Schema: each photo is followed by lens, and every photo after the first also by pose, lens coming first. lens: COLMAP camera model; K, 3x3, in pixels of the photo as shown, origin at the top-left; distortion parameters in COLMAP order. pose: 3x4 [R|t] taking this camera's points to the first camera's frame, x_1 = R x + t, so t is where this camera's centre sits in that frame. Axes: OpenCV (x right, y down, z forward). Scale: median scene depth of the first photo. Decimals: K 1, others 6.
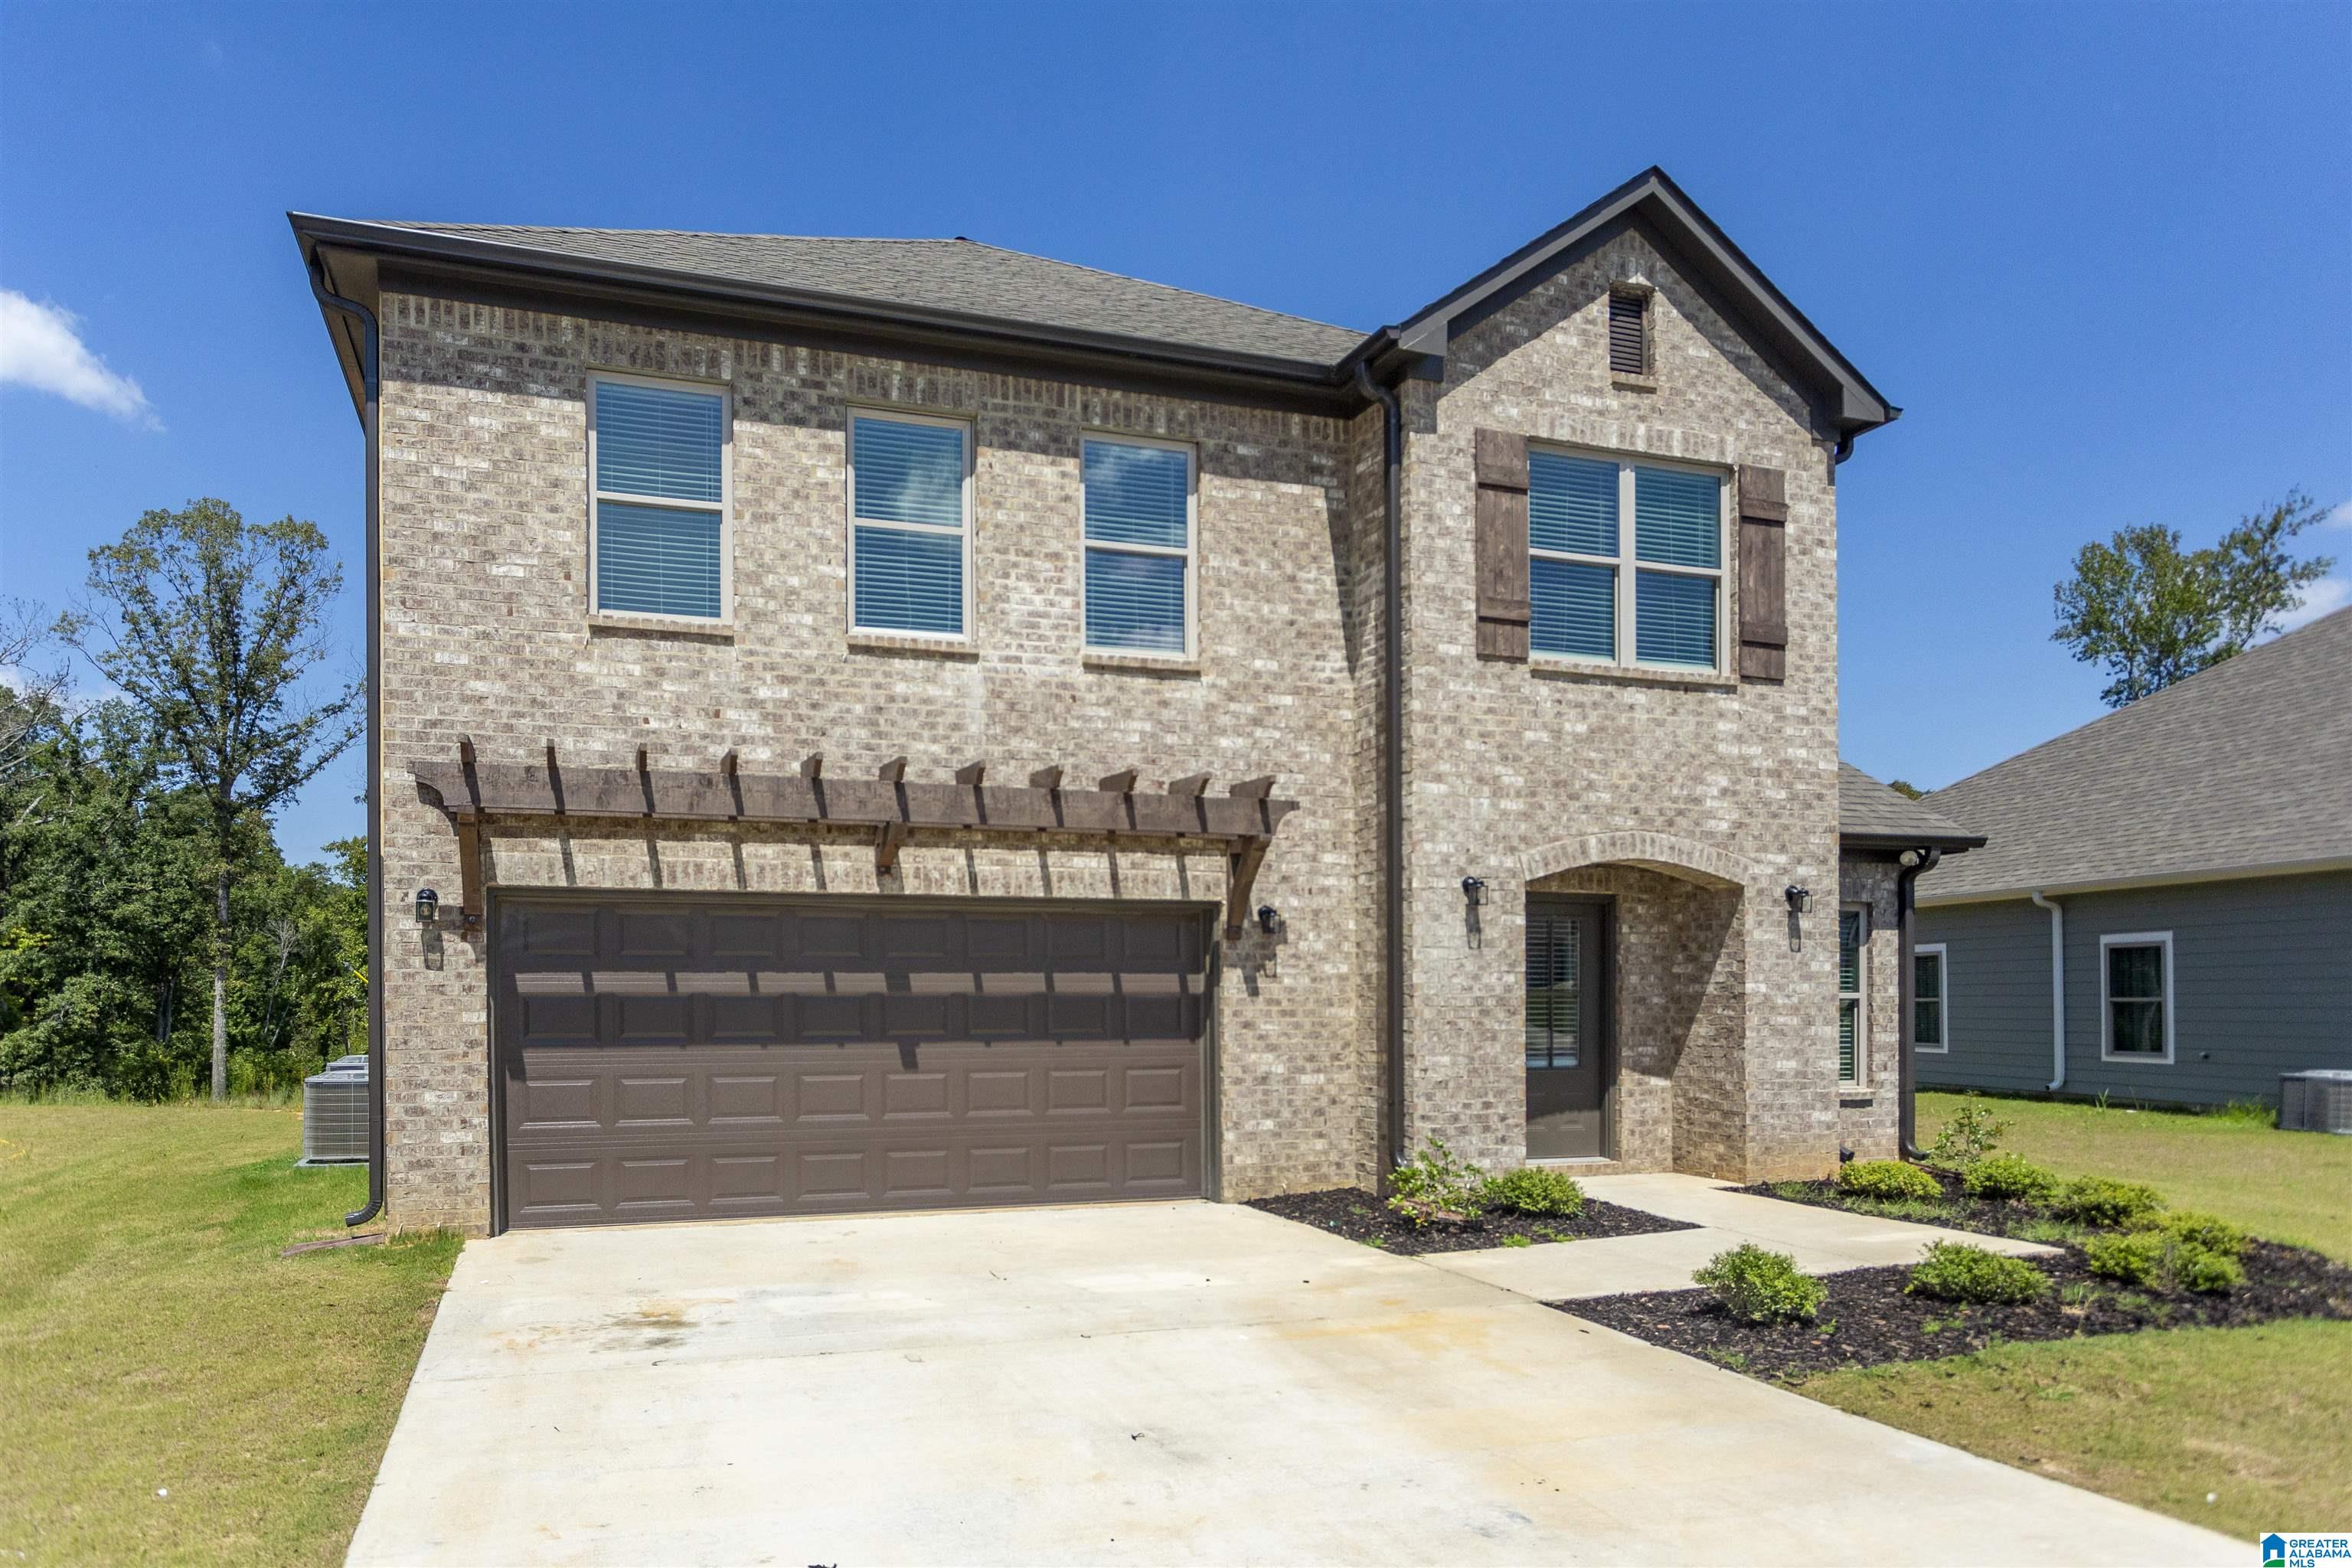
lens RADIAL K [[1472.3, 0, 1122.6], [0, 1472.3, 1005.2], [0, 0, 1]] dist [-0.003094, -0.000363]
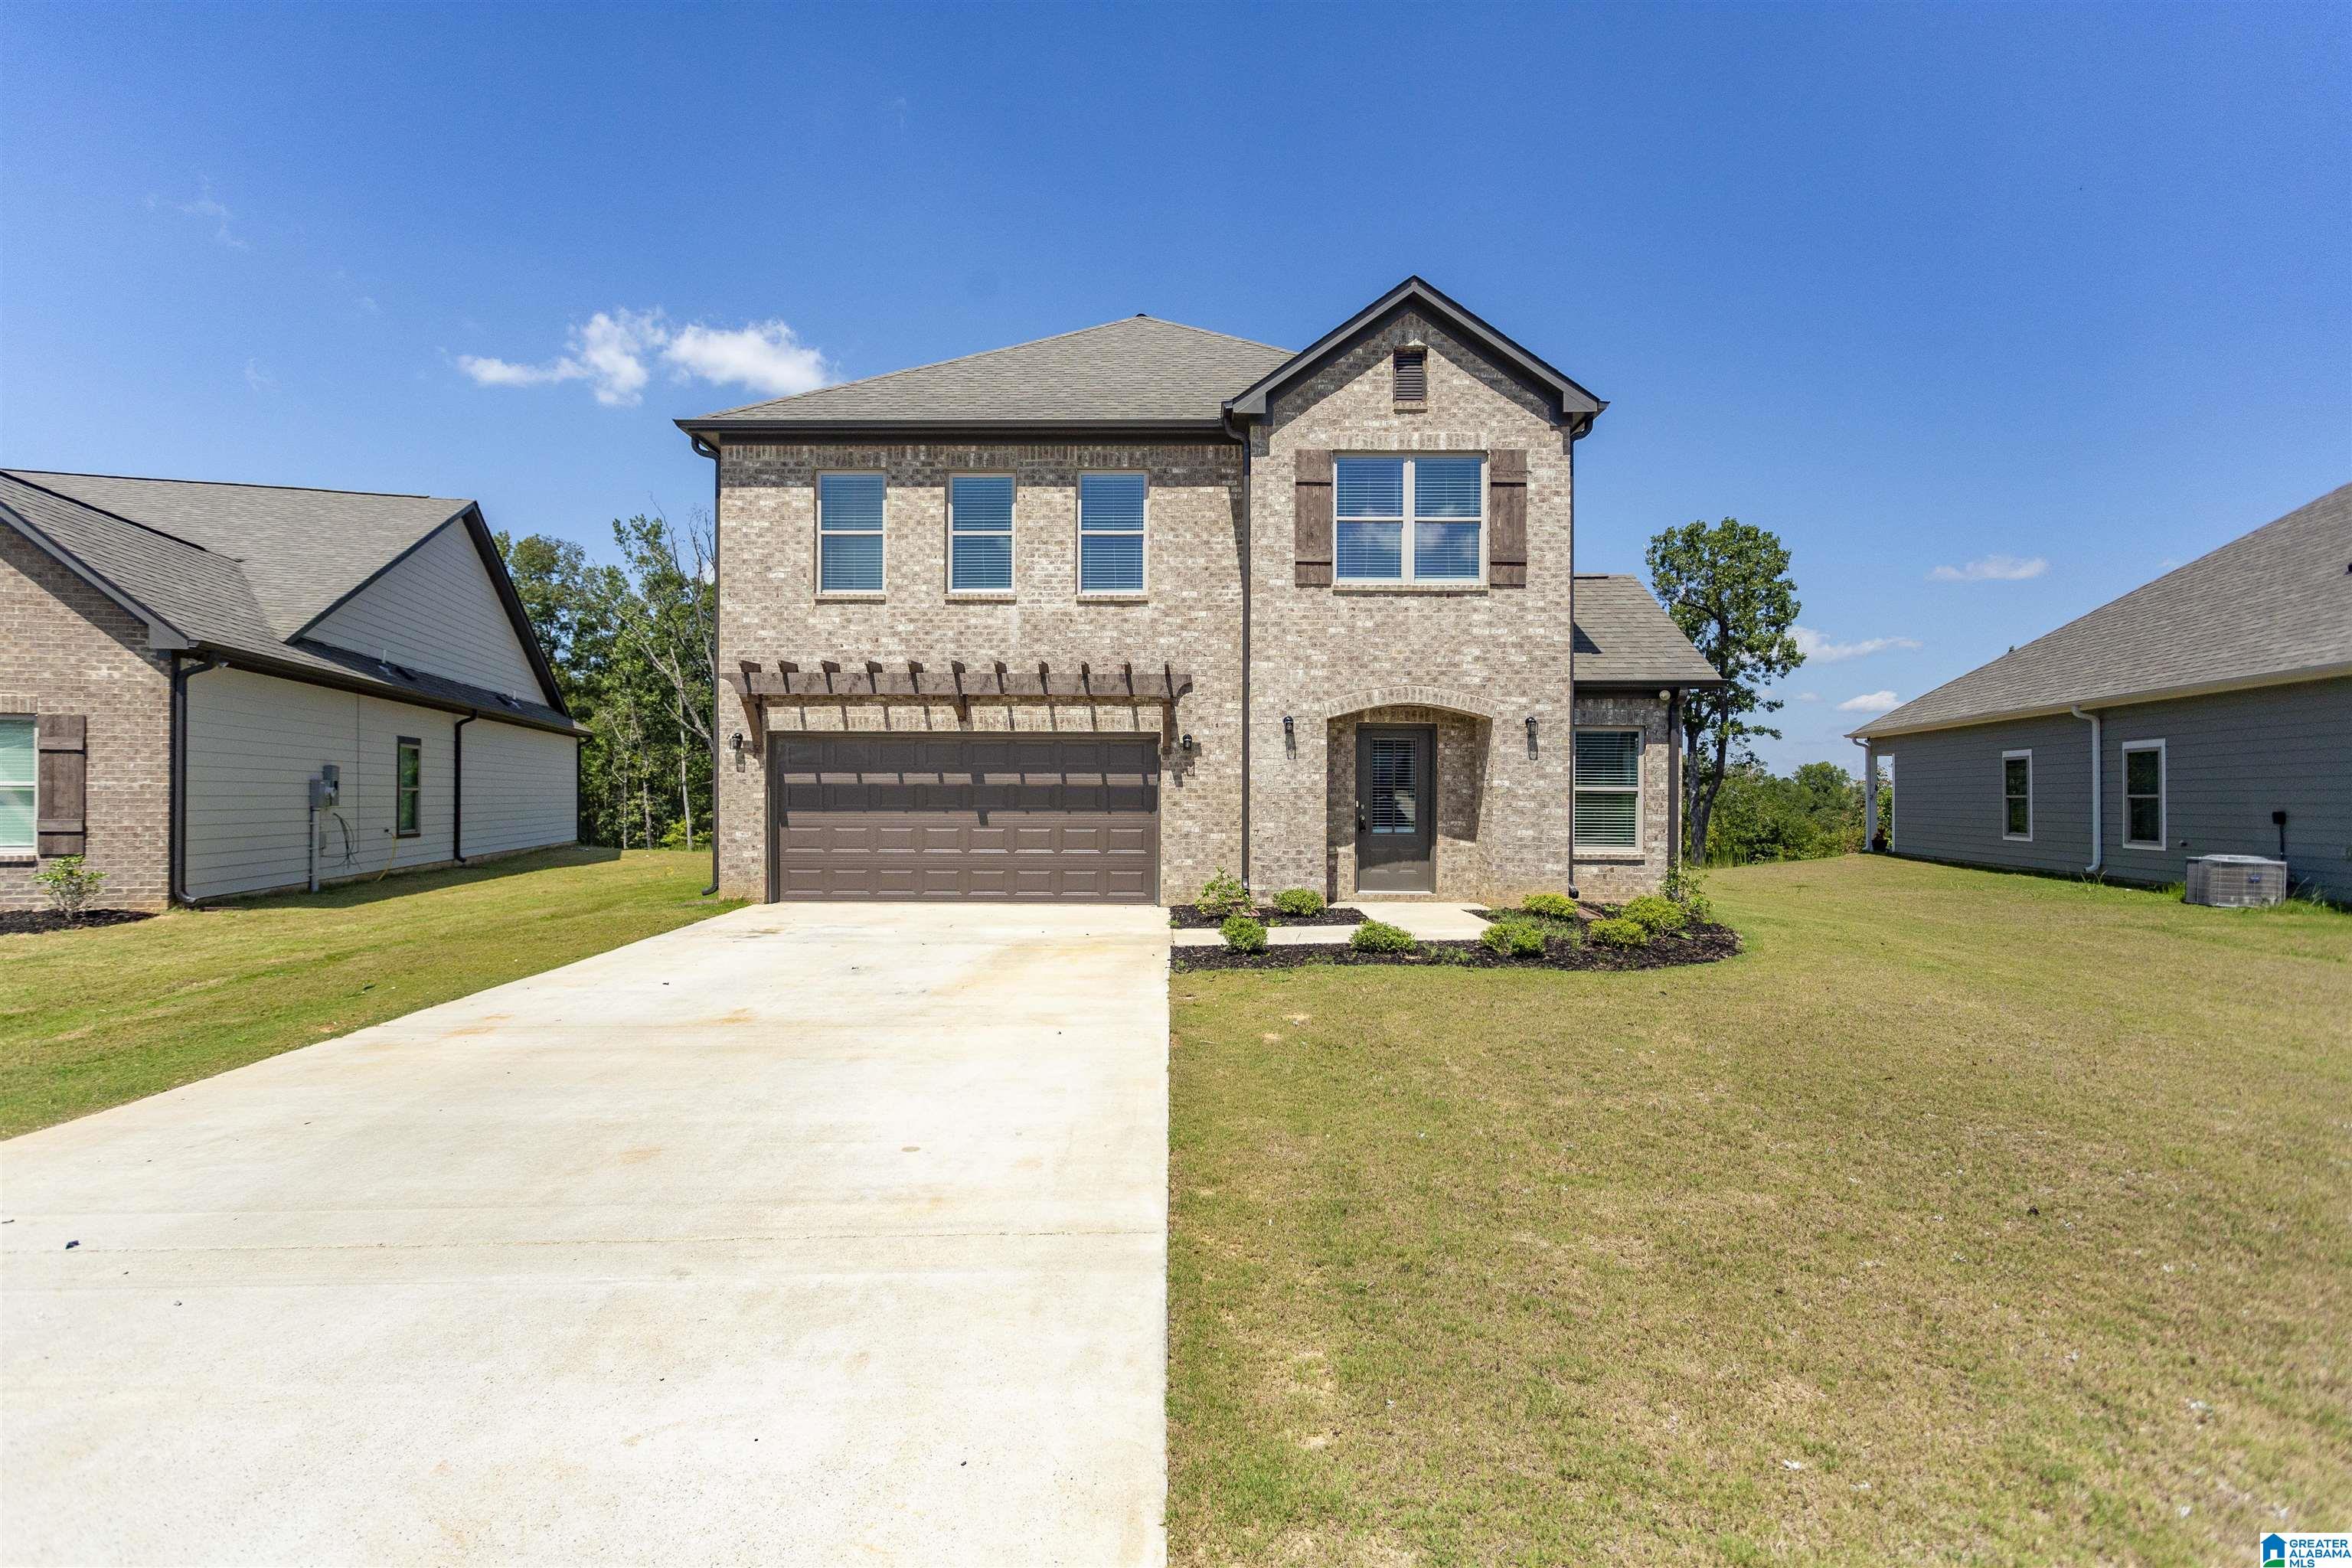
lens RADIAL K [[1159.1, 0, 1174.2], [0, 1159.1, 793.5], [0, 0, 1]] dist [-0.000696, 0.003416]
pose [[0.949812, 0.005439, -0.312773, 0.520873], [-0.006981, 0.999968, -0.003810, 0.006621], [0.312743, 0.005802, 0.949820, -0.296757]]
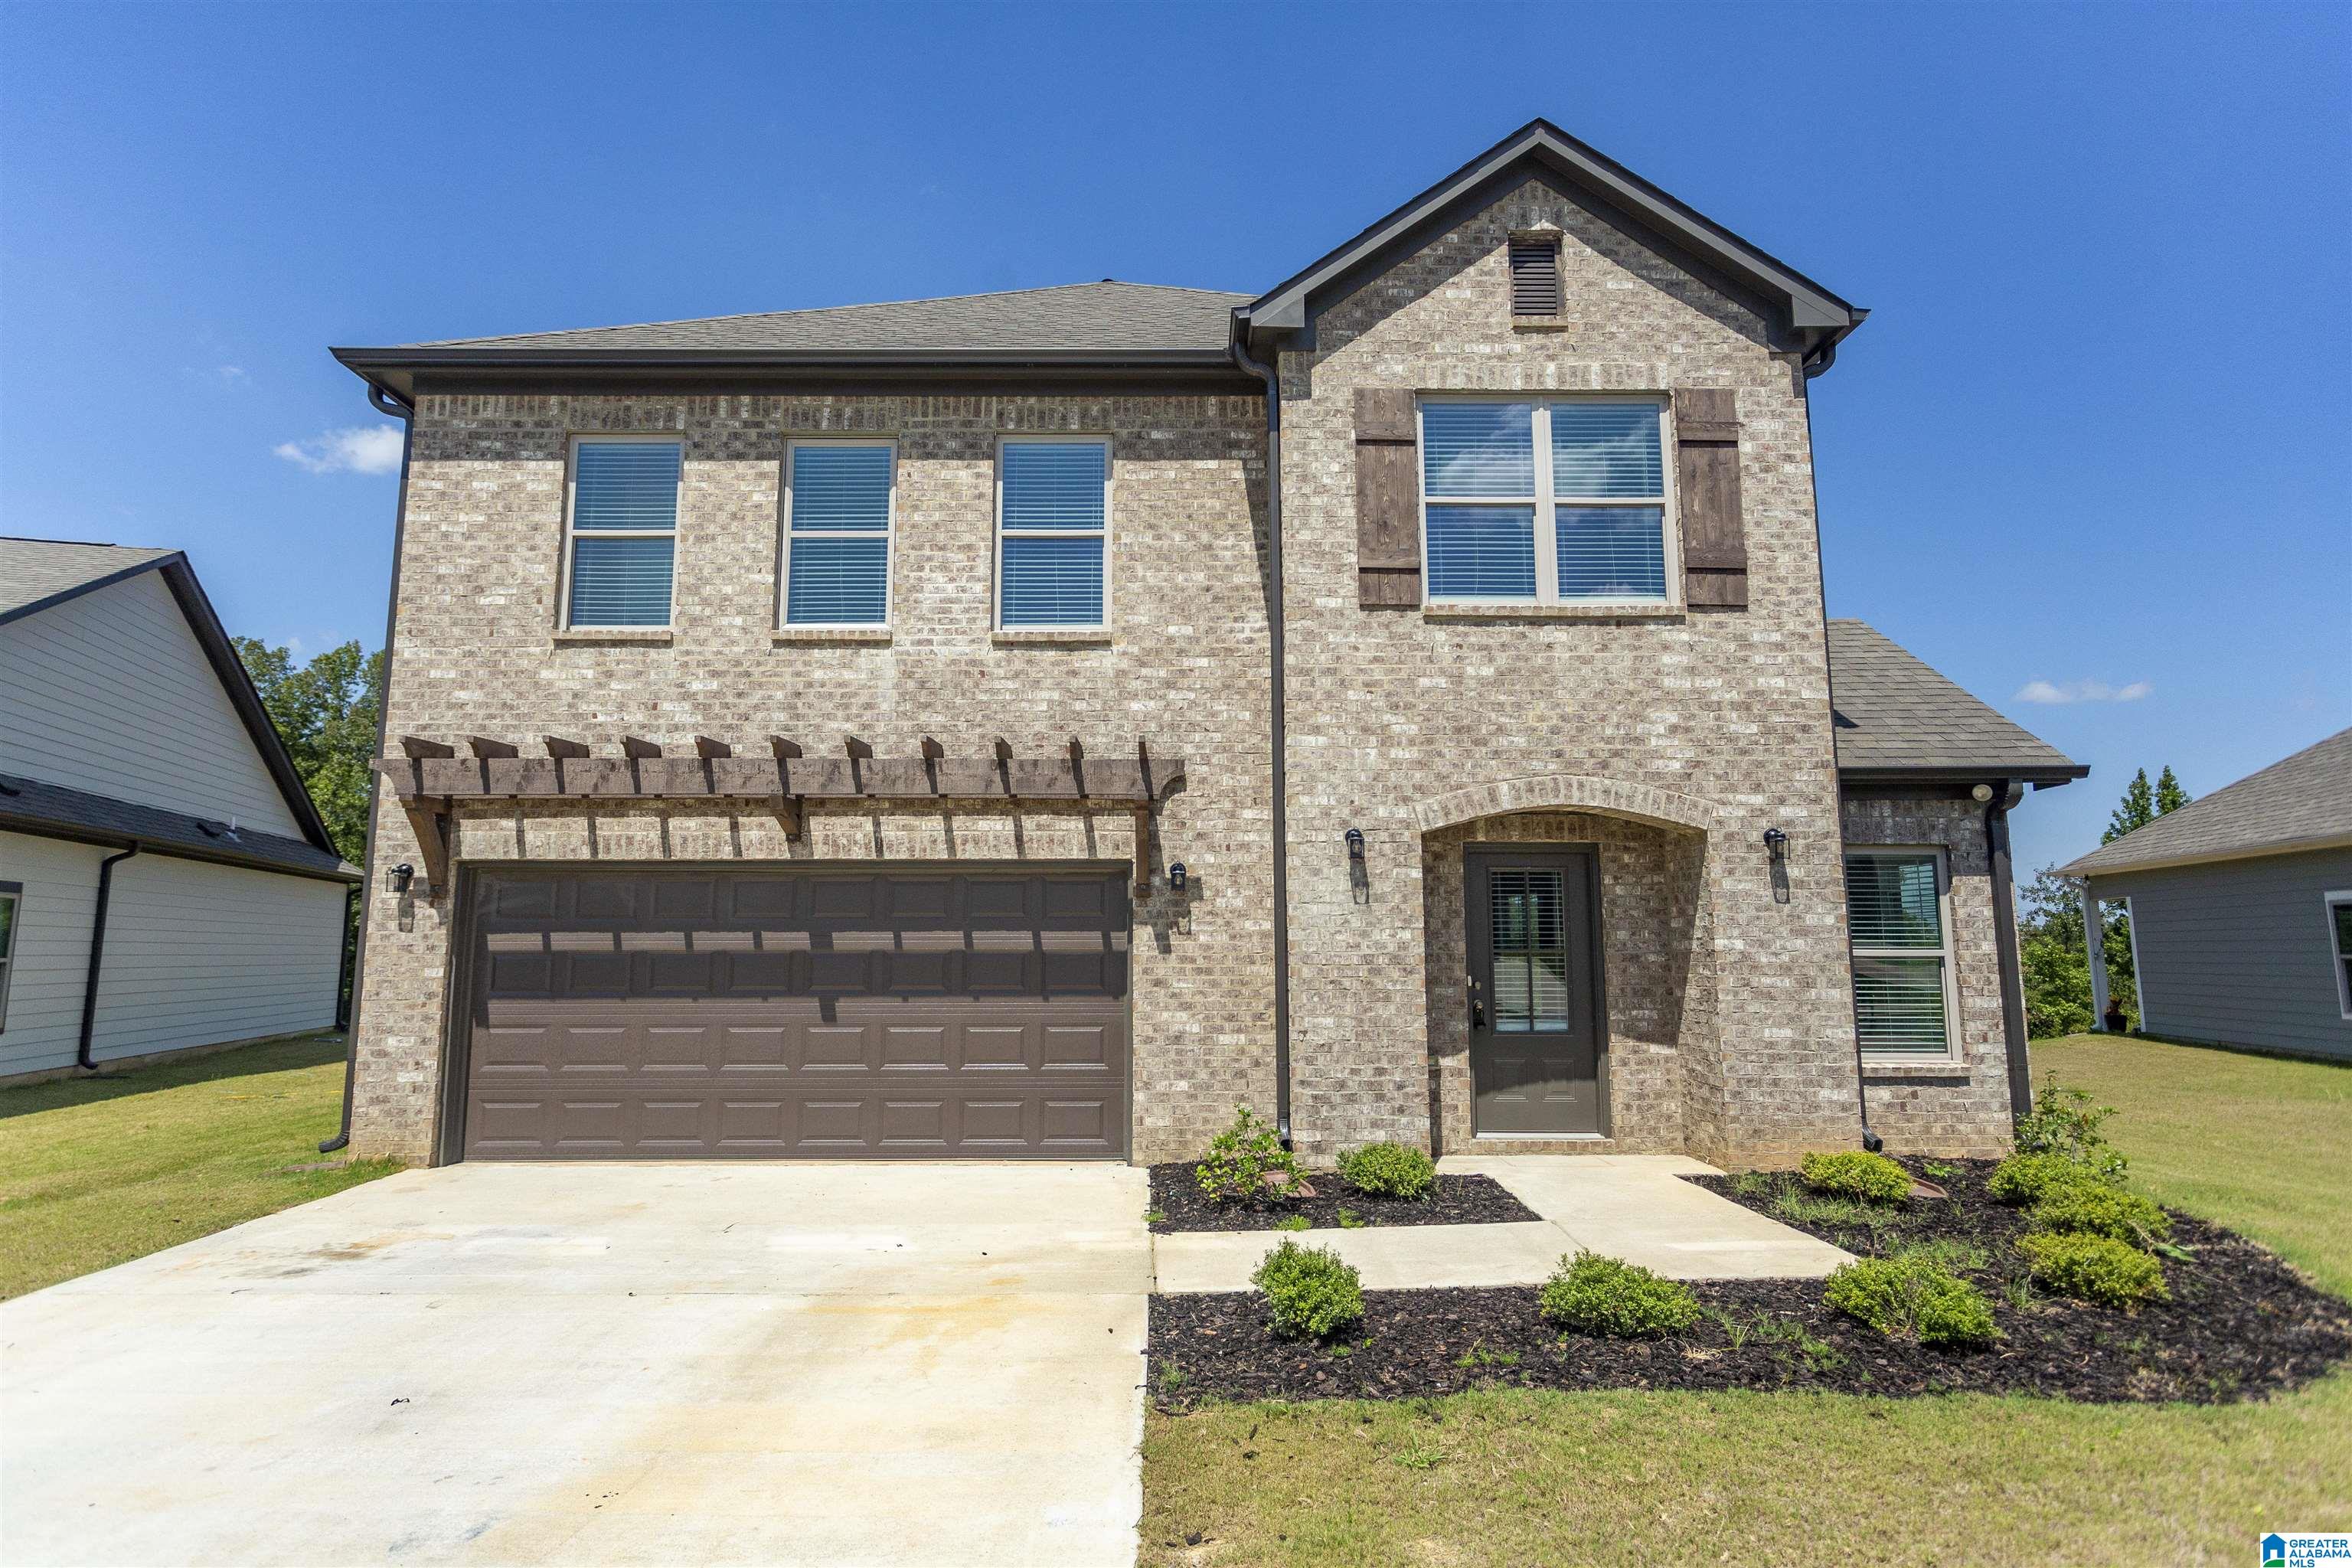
lens RADIAL K [[1379.8, 0, 1167.9], [0, 1379.8, 741.1], [0, 0, 1]] dist [0.003100, 0.001607]
pose [[0.951877, -0.046087, -0.302995, 0.392496], [-0.001500, 0.987916, -0.154980, -0.003634], [0.306476, 0.147977, 0.940306, 0.098827]]
